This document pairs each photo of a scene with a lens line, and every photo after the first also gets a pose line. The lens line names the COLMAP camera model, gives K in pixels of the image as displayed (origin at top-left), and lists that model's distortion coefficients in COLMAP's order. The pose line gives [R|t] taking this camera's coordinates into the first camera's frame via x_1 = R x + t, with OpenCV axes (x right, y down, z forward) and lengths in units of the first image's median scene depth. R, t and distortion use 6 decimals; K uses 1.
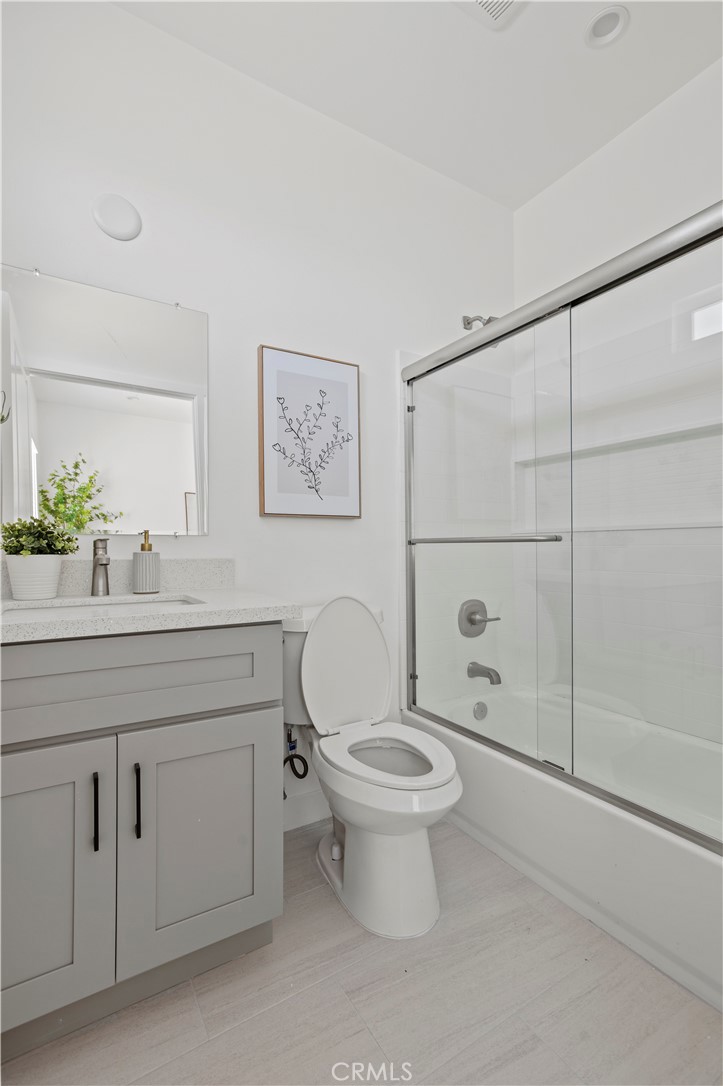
lens RADIAL K [[486.1, 0, 361.5], [0, 486.1, 543.0], [0, 0, 1]] dist [-0.000447, 0.000467]
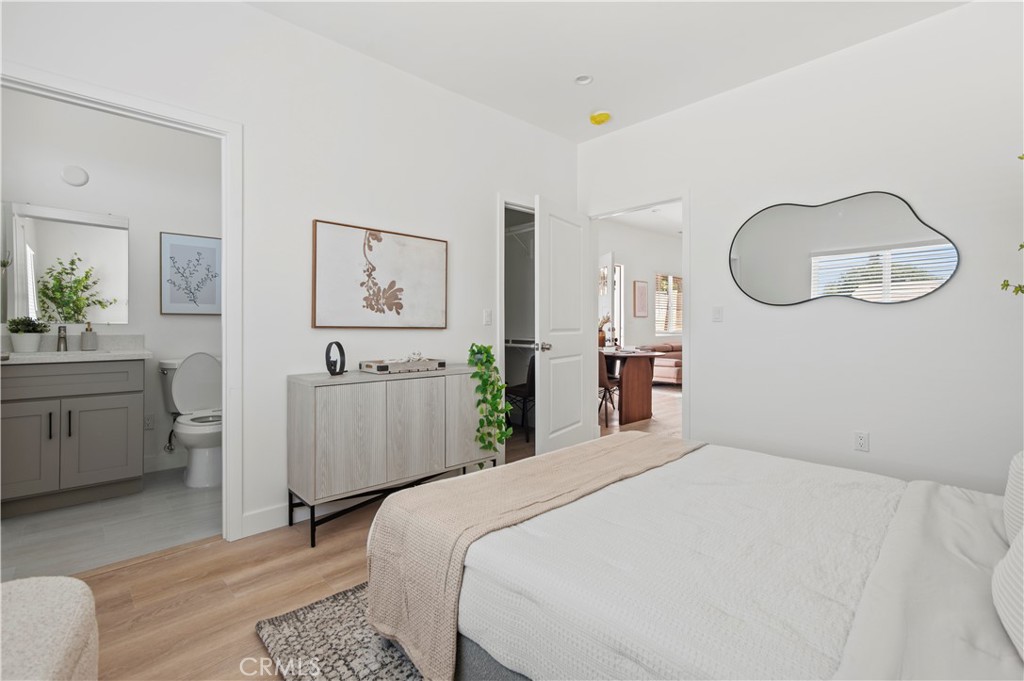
lens RADIAL K [[458.4, 0, 513.3], [0, 458.4, 325.2], [0, 0, 1]] dist [-0.000447, 0.000467]
pose [[0.977552, 0.007298, 0.210567, 0.807852], [-0.007607, 0.999971, 0.000658, -0.022476], [-0.210556, -0.002245, 0.977579, -1.152498]]
